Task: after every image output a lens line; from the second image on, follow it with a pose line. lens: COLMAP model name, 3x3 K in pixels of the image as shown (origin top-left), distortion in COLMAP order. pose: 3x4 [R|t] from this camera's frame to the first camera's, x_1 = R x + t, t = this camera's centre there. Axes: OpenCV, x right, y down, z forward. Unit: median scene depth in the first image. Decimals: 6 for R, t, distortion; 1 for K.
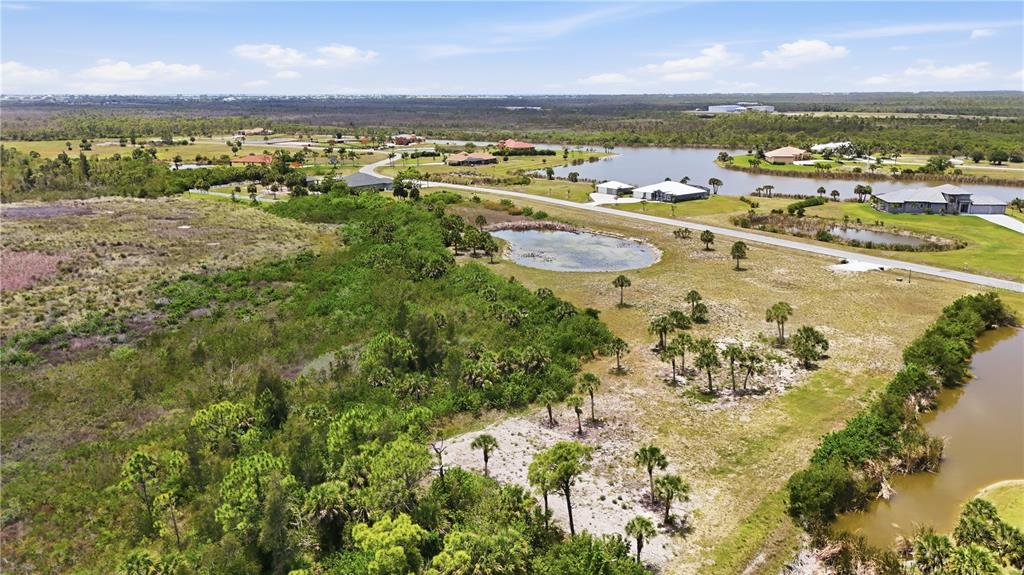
lens RADIAL K [[753.0, 0, 510.4], [0, 753.0, 280.9], [0, 0, 1]] dist [0.089694, -0.113043]
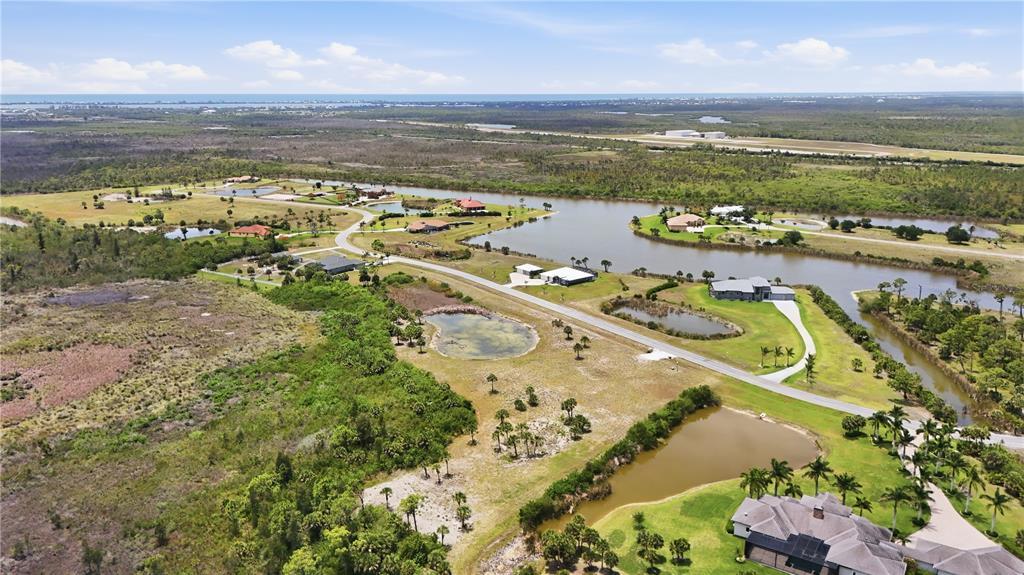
lens RADIAL K [[753.0, 0, 510.4], [0, 753.0, 280.9], [0, 0, 1]] dist [0.089694, -0.113043]
pose [[0.999677, -0.005302, 0.024838, 0.146613], [0.005293, 0.999986, 0.000419, -0.209256], [-0.024840, -0.000287, 0.999691, -0.639152]]
